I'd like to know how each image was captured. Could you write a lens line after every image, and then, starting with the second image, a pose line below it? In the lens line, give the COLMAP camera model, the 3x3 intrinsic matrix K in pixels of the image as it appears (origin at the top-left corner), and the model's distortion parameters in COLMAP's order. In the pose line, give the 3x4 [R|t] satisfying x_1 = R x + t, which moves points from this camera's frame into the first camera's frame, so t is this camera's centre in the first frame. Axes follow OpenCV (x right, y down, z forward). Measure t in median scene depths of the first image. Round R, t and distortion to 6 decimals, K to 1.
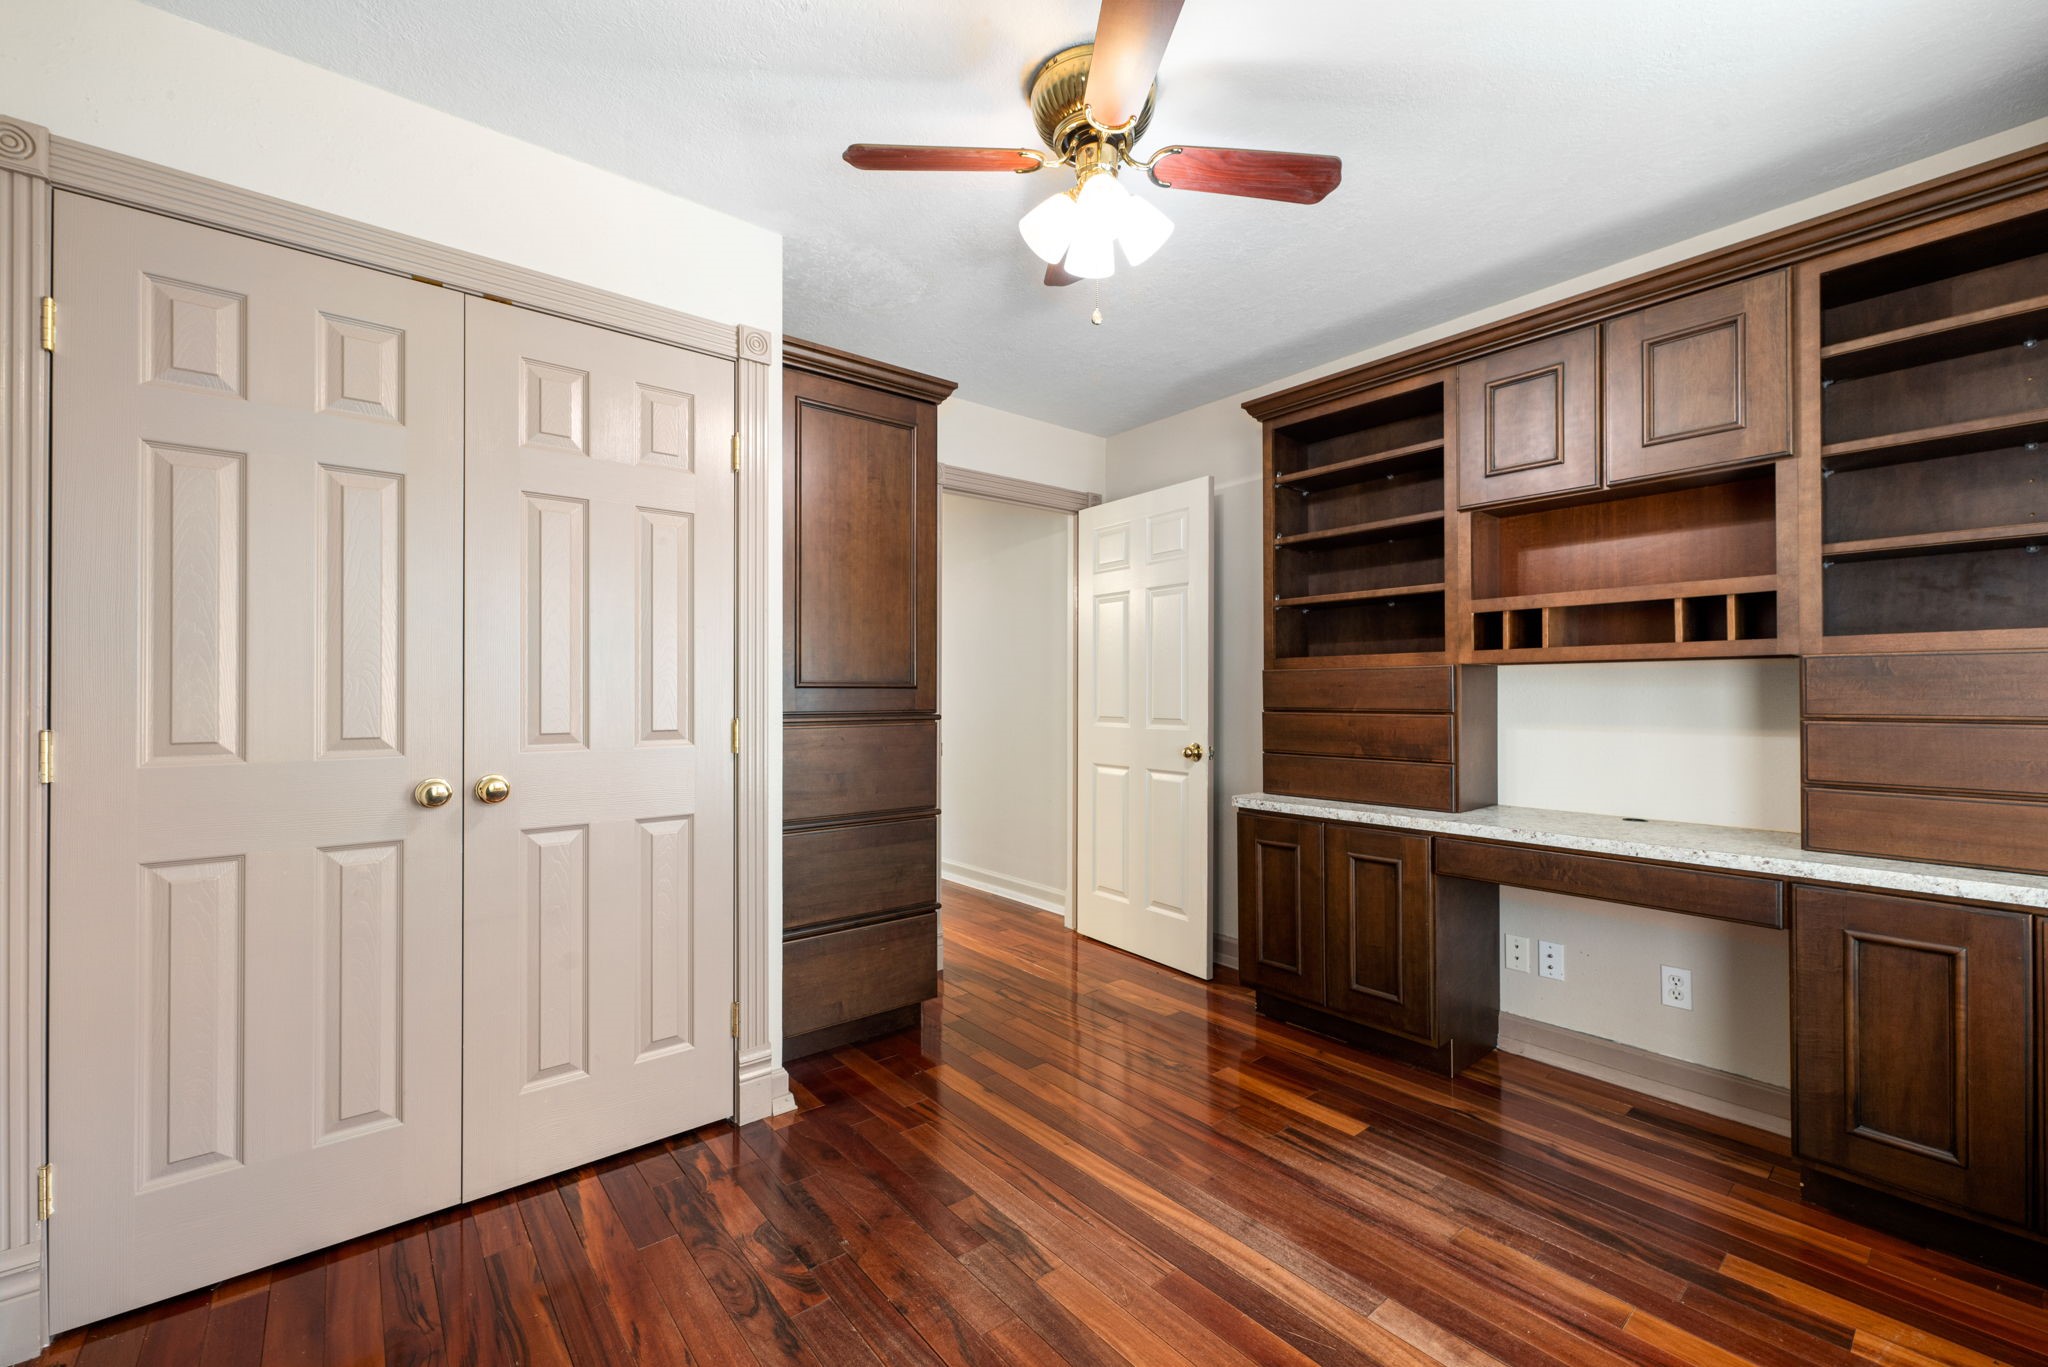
lens RADIAL K [[833.8, 0, 1021.7], [0, 833.8, 690.2], [0, 0, 1]] dist [-0.000328, 0.000035]
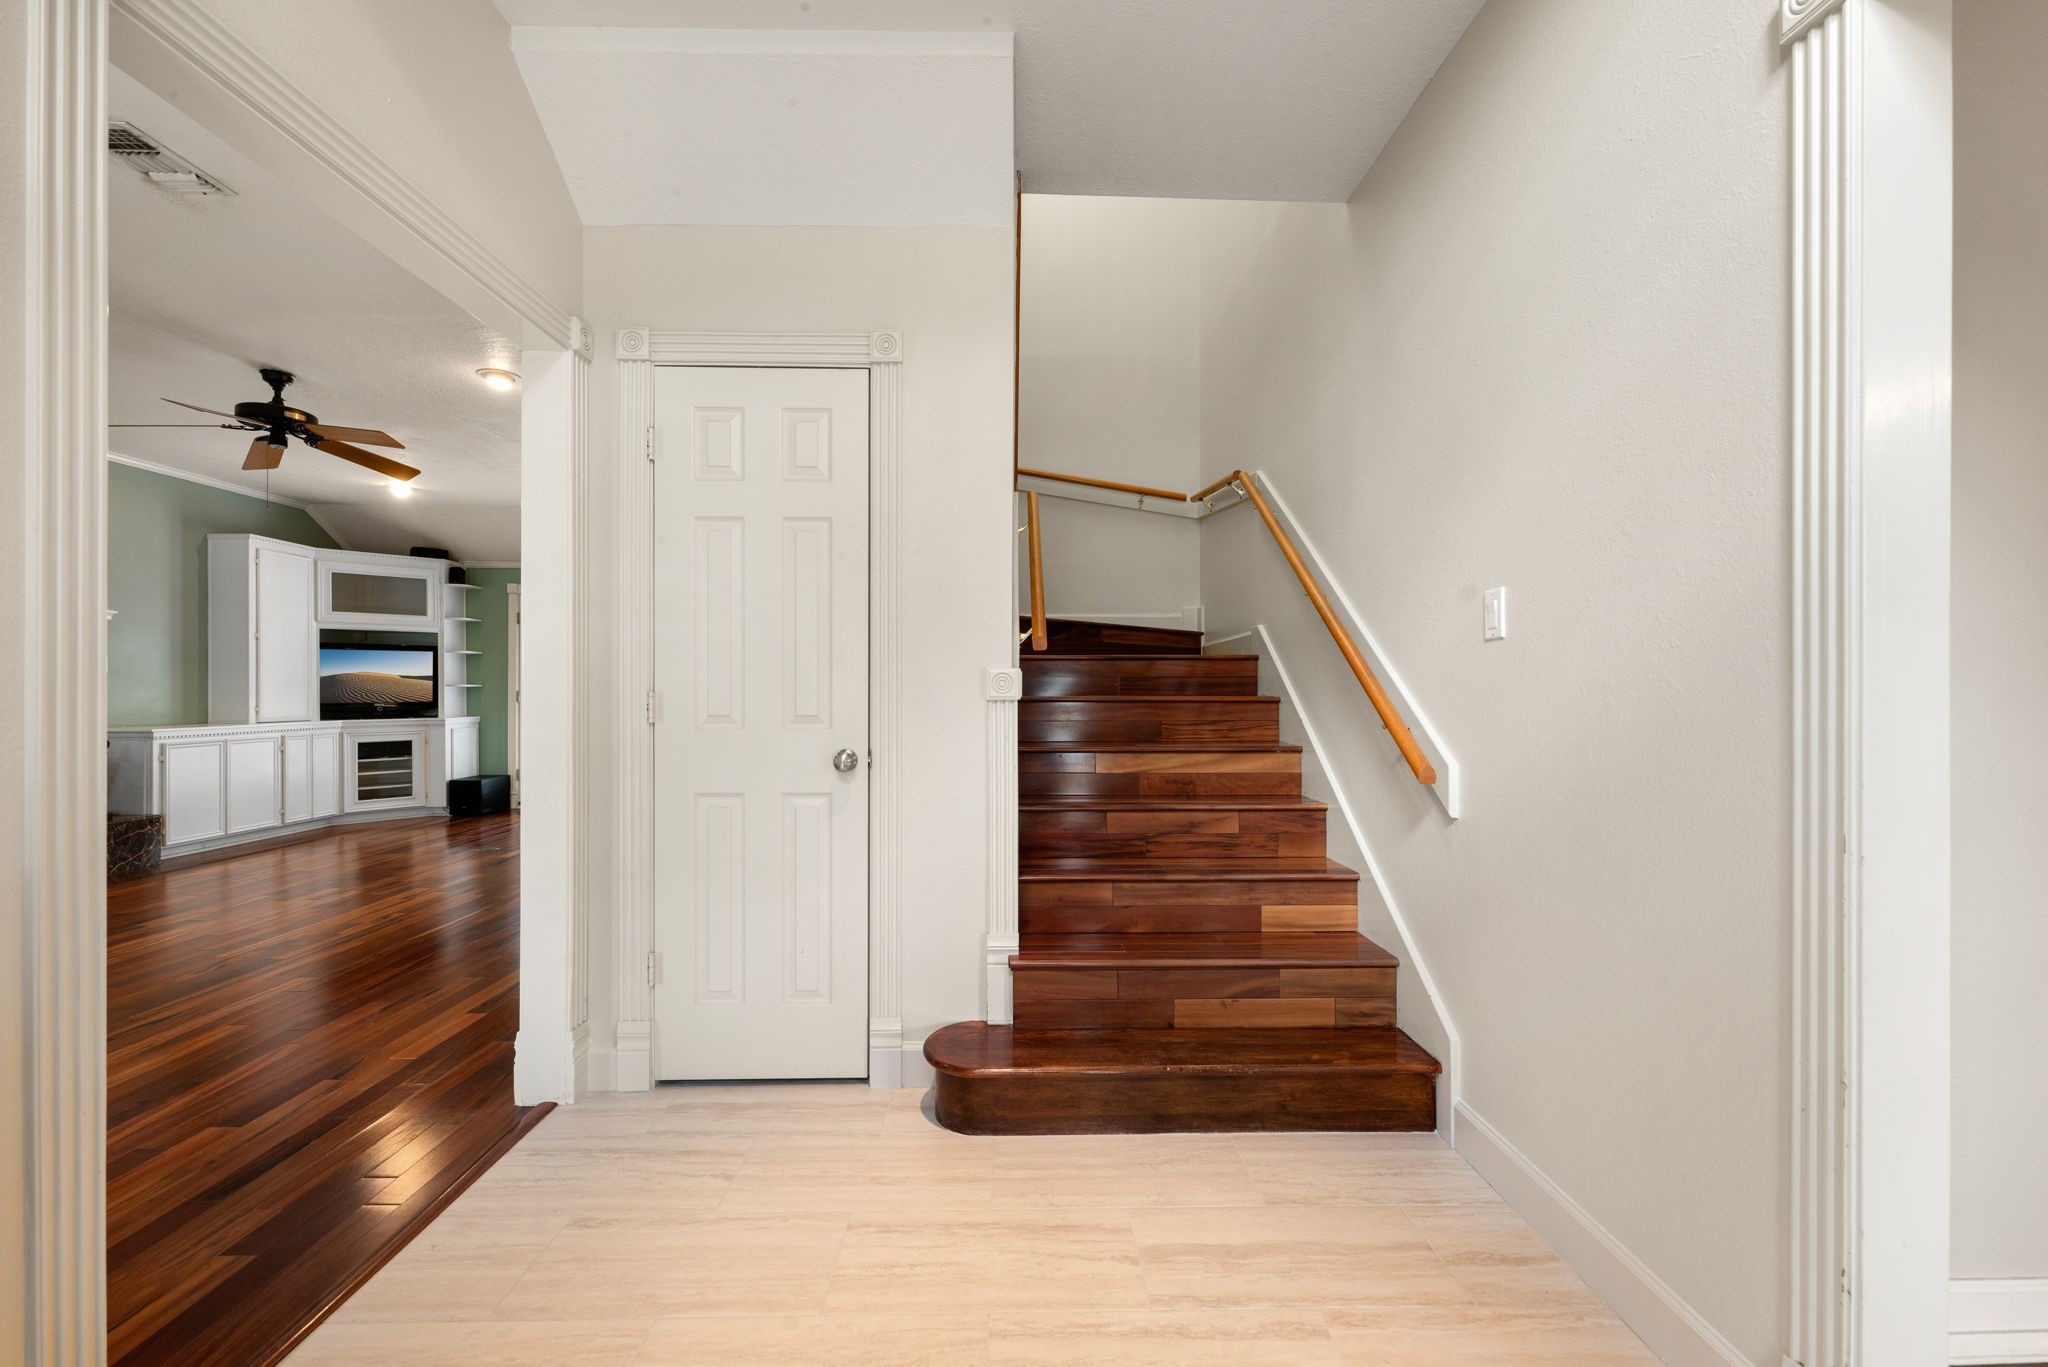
lens RADIAL K [[775.9, 0, 1032.0], [0, 775.9, 683.3], [0, 0, 1]] dist [0.001184, 0.000061]
pose [[0.788948, 0.002590, -0.614454, 0.428547], [-0.000400, 0.999993, 0.003702, 0.001709], [0.614460, -0.002675, 0.788944, 0.348341]]
